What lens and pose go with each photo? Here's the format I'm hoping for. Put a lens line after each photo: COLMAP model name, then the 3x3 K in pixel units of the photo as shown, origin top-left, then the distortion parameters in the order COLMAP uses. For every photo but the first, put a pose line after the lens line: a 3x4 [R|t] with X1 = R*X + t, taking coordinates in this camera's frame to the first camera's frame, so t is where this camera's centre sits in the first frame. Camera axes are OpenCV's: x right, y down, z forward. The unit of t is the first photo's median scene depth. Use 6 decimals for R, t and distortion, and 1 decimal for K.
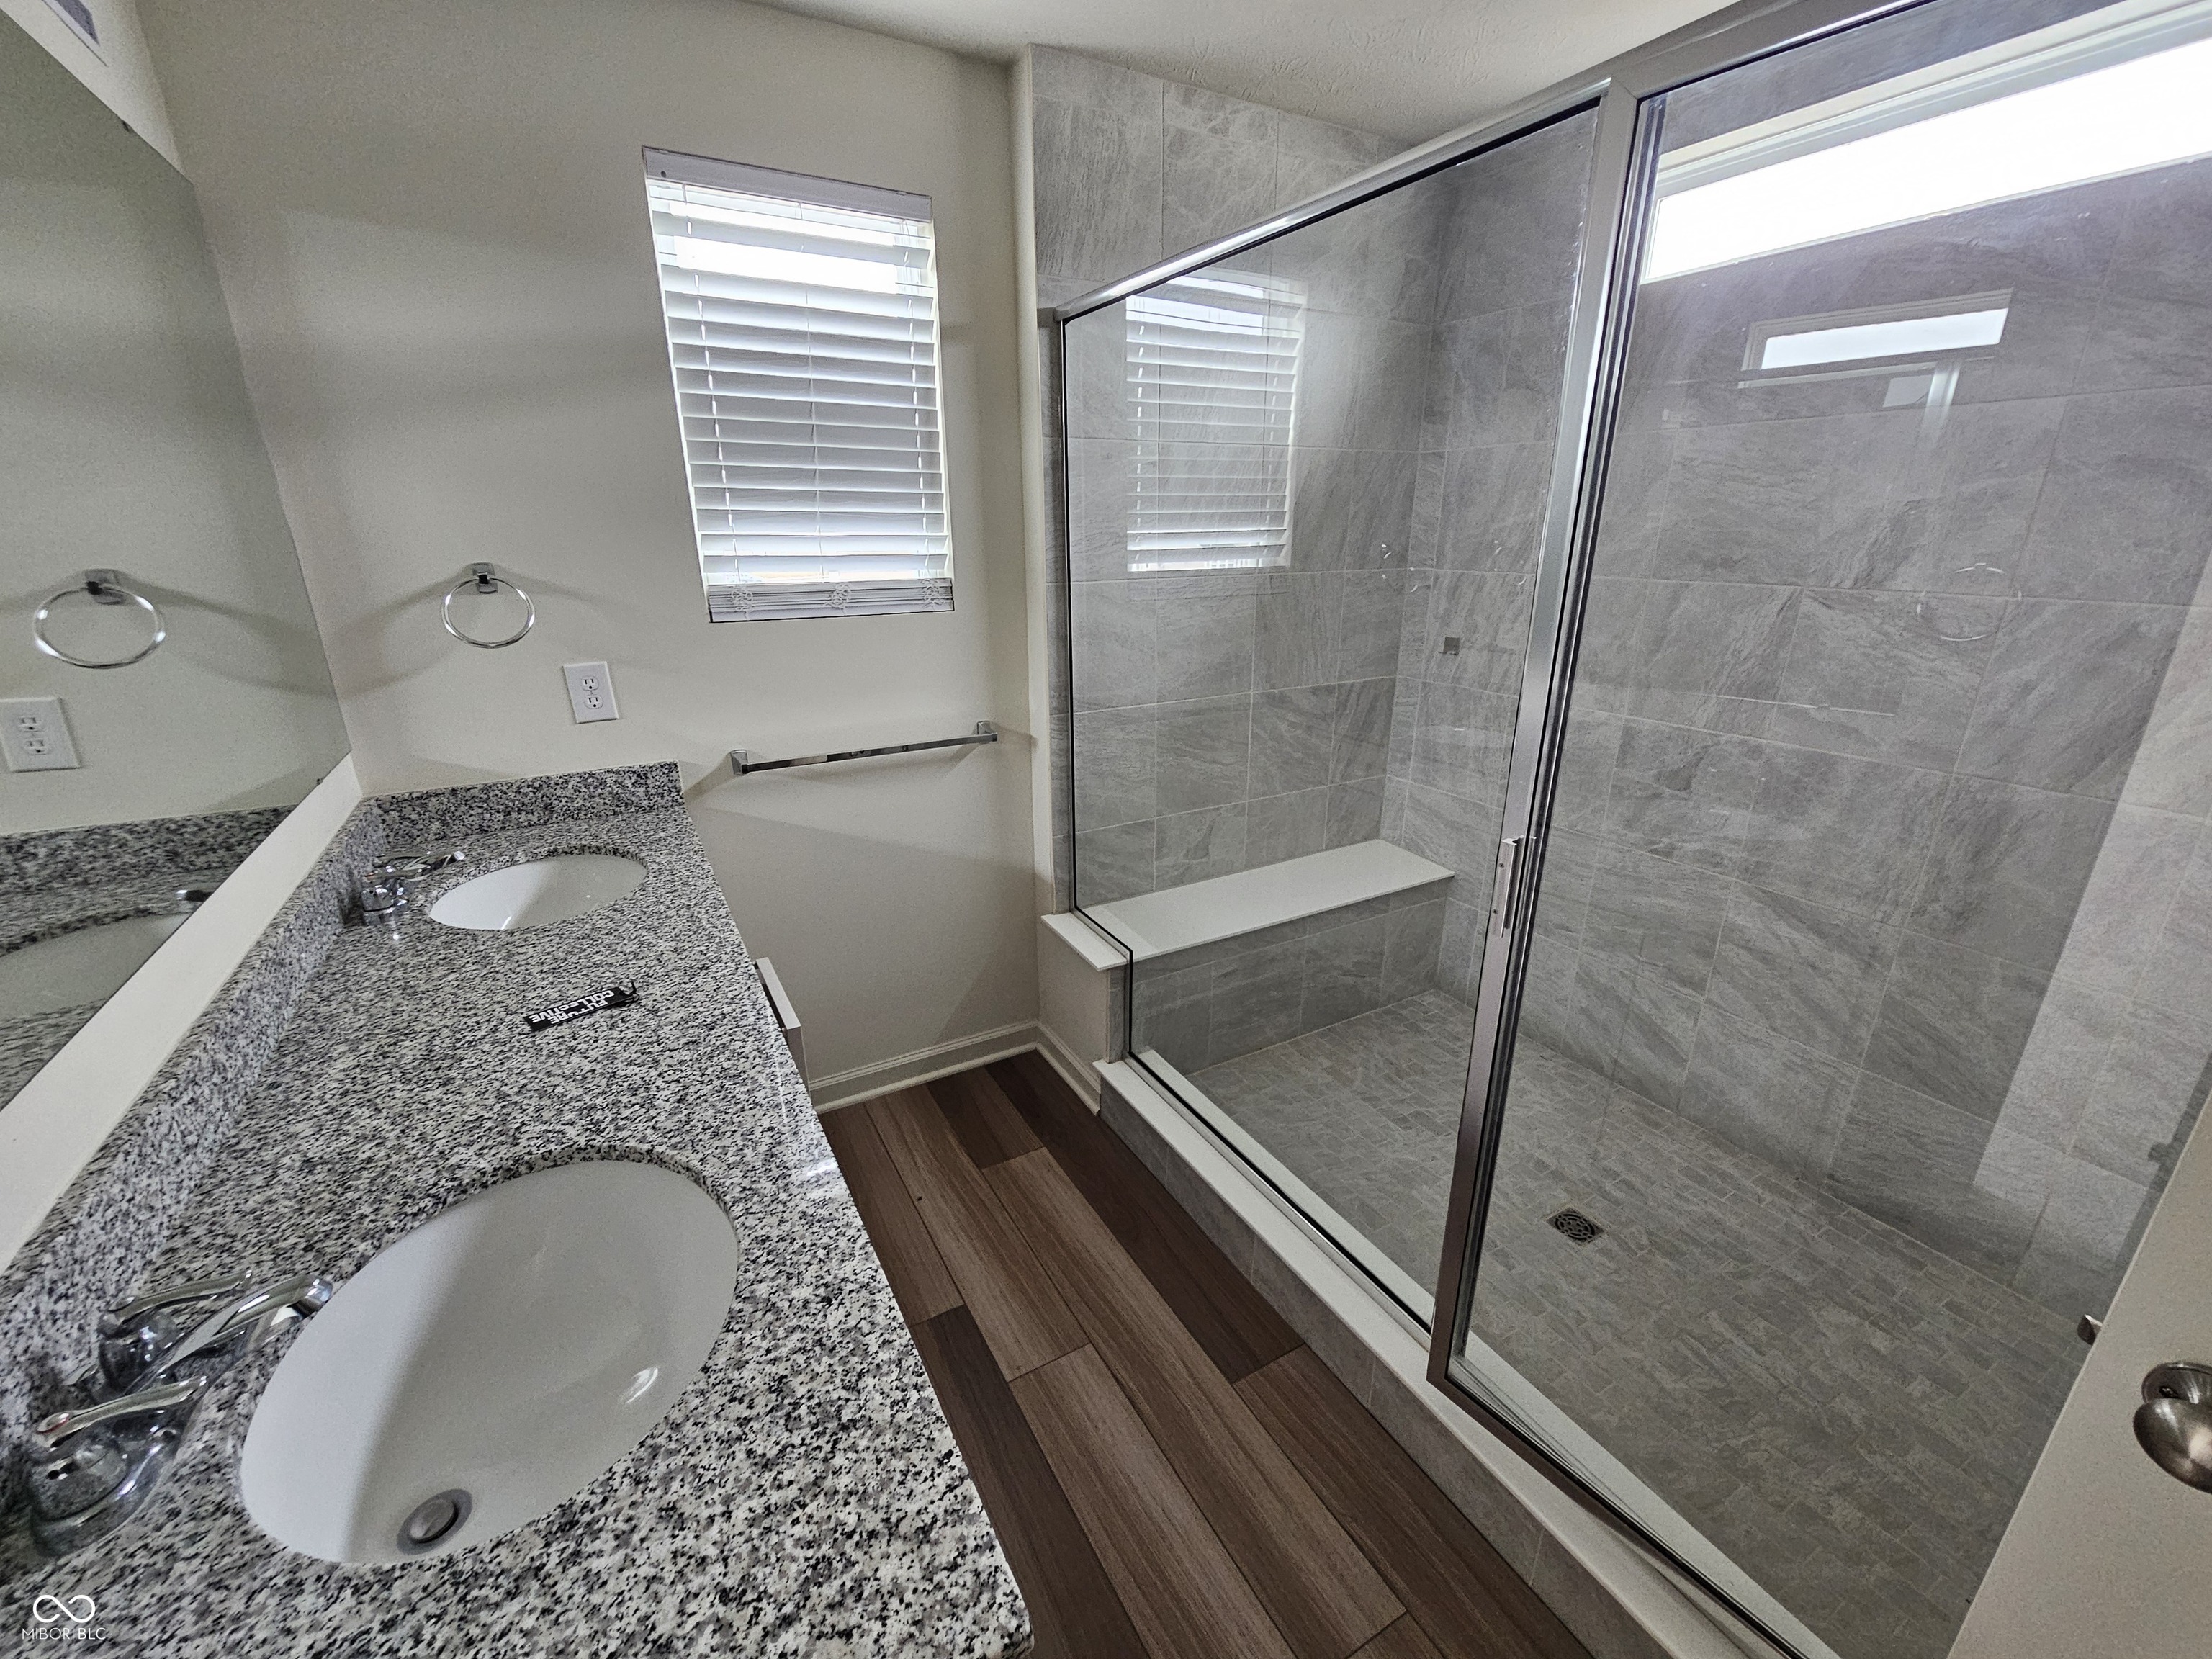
lens RADIAL K [[897.3, 0, 1106.8], [0, 897.3, 828.6], [0, 0, 1]] dist [-0.000878, -0.000071]
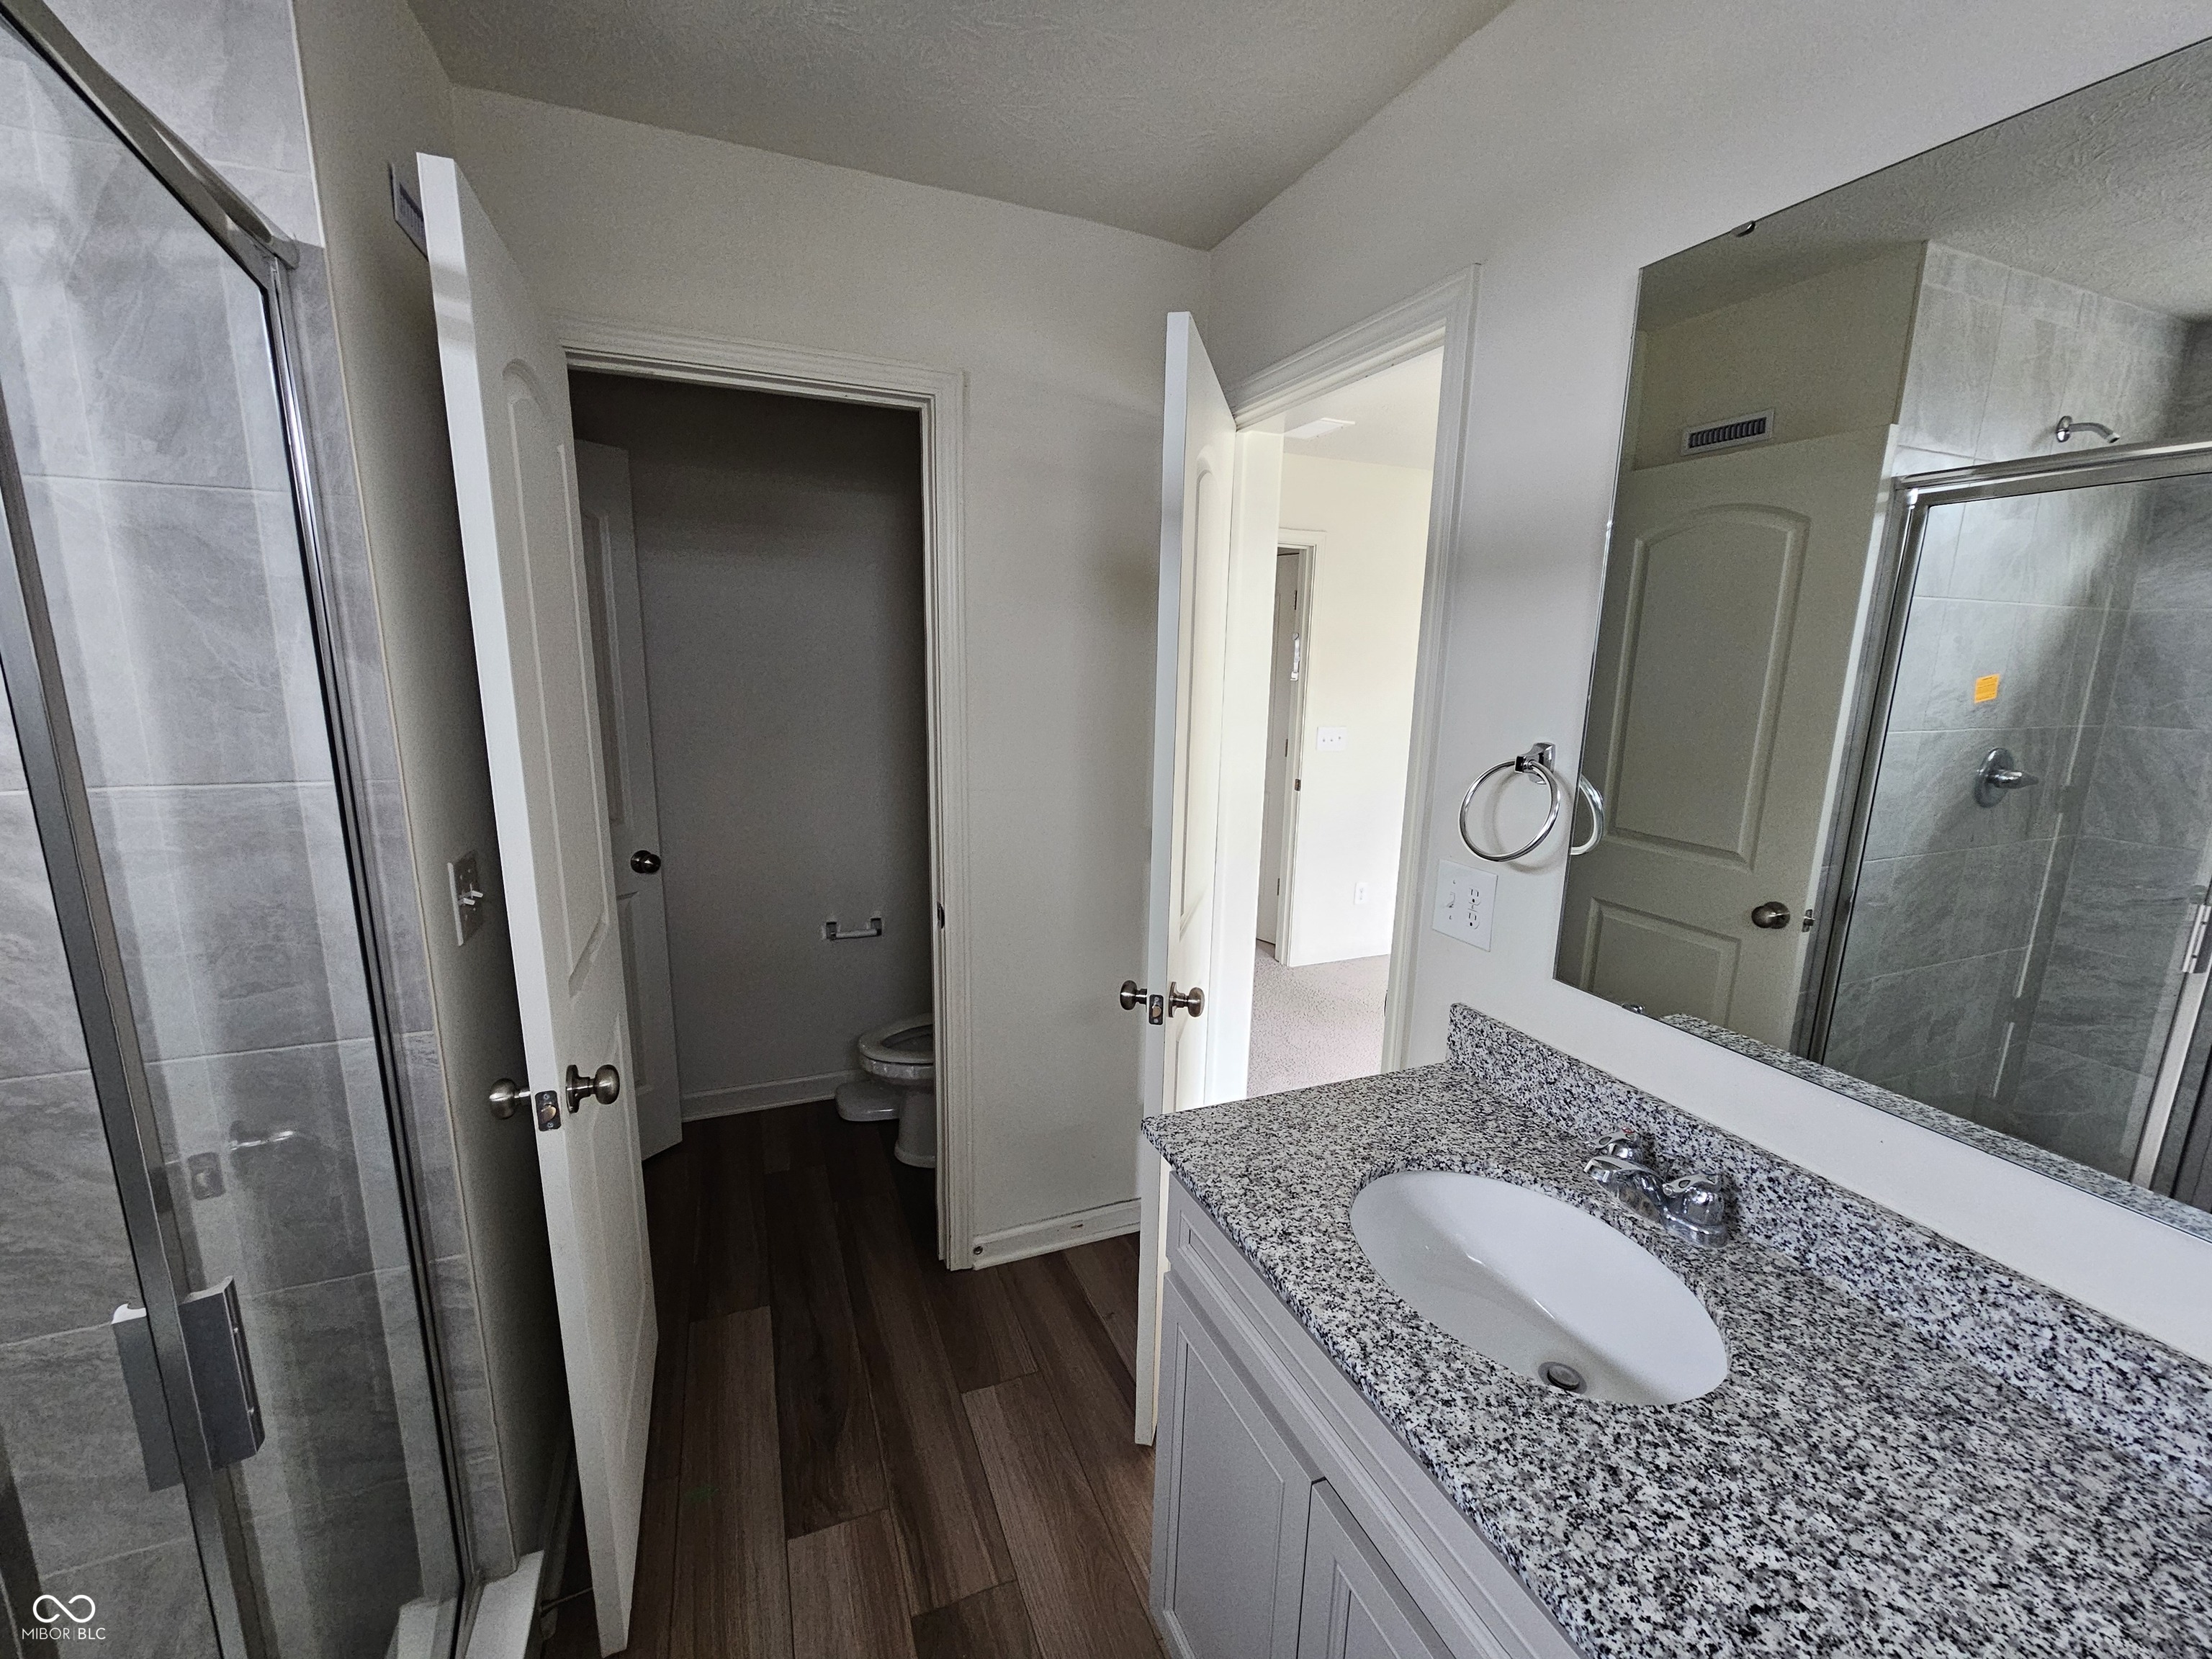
lens RADIAL K [[897.3, 0, 1104.7], [0, 897.3, 834.3], [0, 0, 1]] dist [-0.000878, -0.000071]
pose [[-0.991416, -0.040140, 0.124431, -0.176315], [0.027187, 0.867612, 0.496498, -0.687533], [-0.127888, 0.495619, -0.859073, 1.873171]]
